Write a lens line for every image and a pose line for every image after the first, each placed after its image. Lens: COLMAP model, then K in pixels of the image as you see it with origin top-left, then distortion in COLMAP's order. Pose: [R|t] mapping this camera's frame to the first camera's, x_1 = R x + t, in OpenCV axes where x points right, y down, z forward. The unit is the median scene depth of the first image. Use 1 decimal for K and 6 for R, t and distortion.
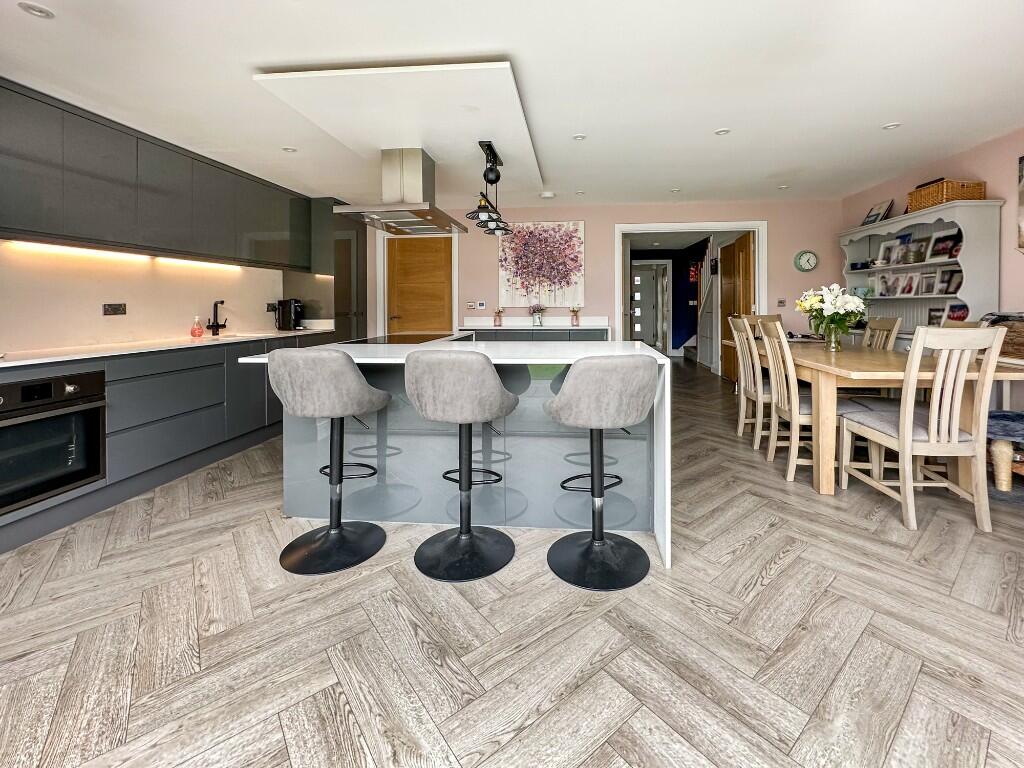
lens RADIAL K [[440.8, 0, 526.6], [0, 440.8, 311.5], [0, 0, 1]] dist [-0.000437, 0.000335]
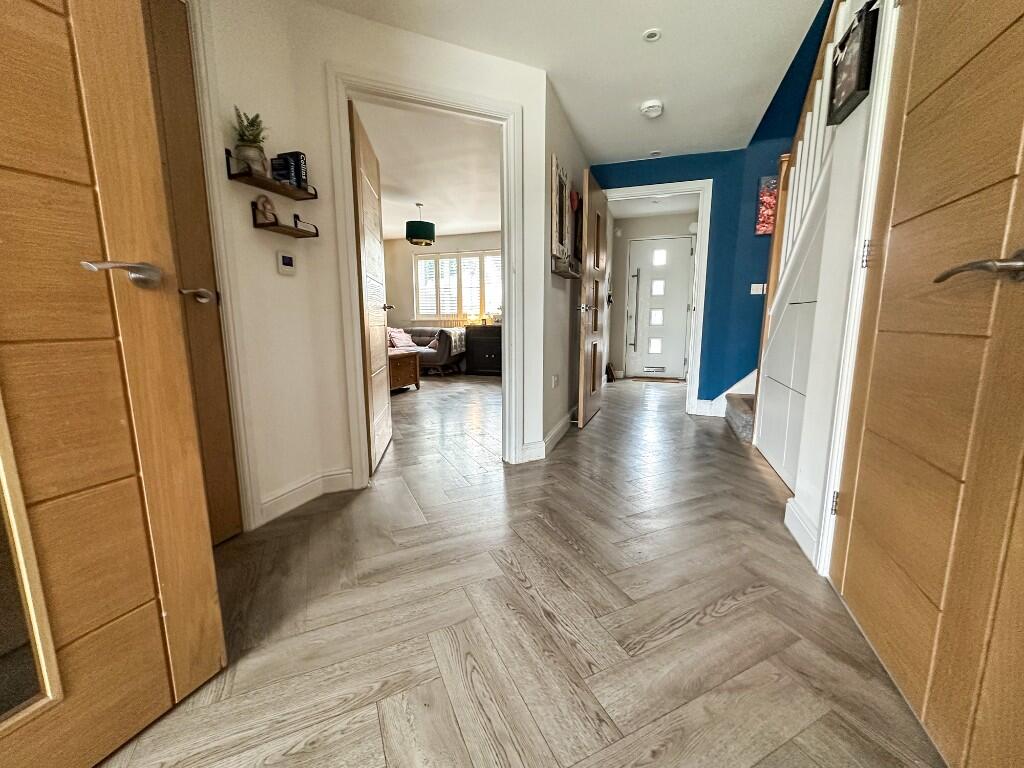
lens RADIAL K [[409.4, 0, 512.0], [0, 409.4, 384.0], [0, 0, 1]] dist [0.000579, 0.000135]
pose [[0.974064, 0.037614, -0.223123, 0.627097], [-0.006081, 0.990082, 0.140363, 0.040285], [0.226190, -0.135365, 0.964632, 1.488794]]
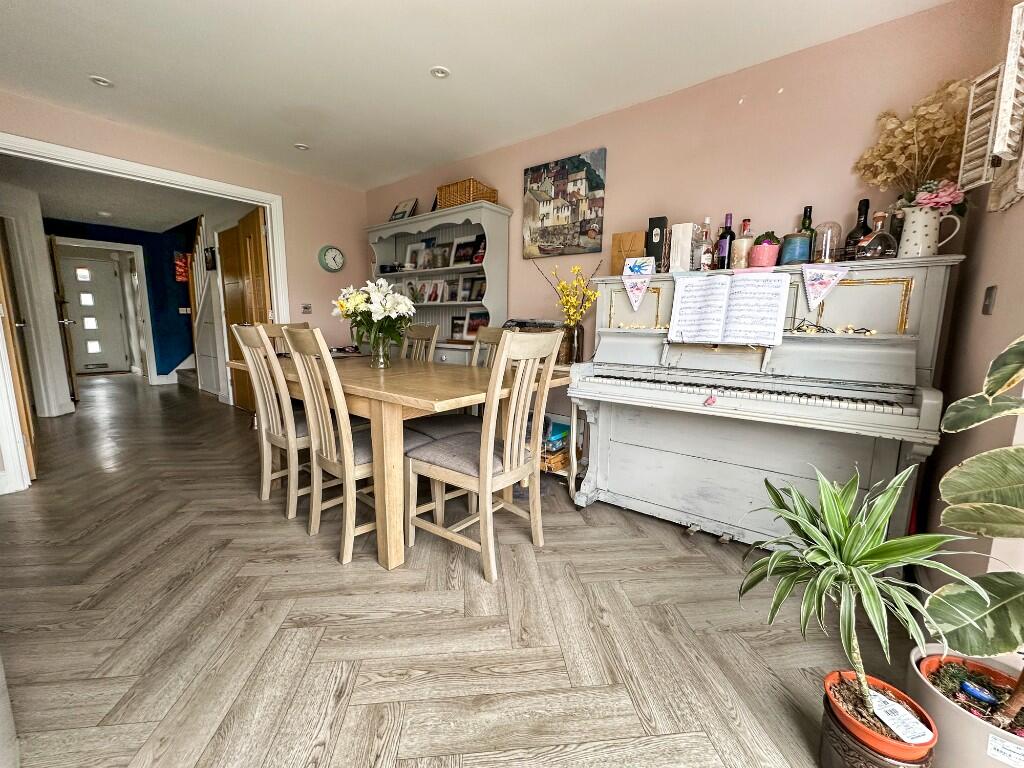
lens RADIAL K [[418.0, 0, 515.2], [0, 418.0, 382.9], [0, 0, 1]] dist [0.000754, 0.000565]
pose [[0.536921, -0.110462, 0.836369, 0.188444], [-0.001667, 0.991250, 0.131987, 0.017539], [-0.843631, -0.072261, 0.532039, 0.380700]]
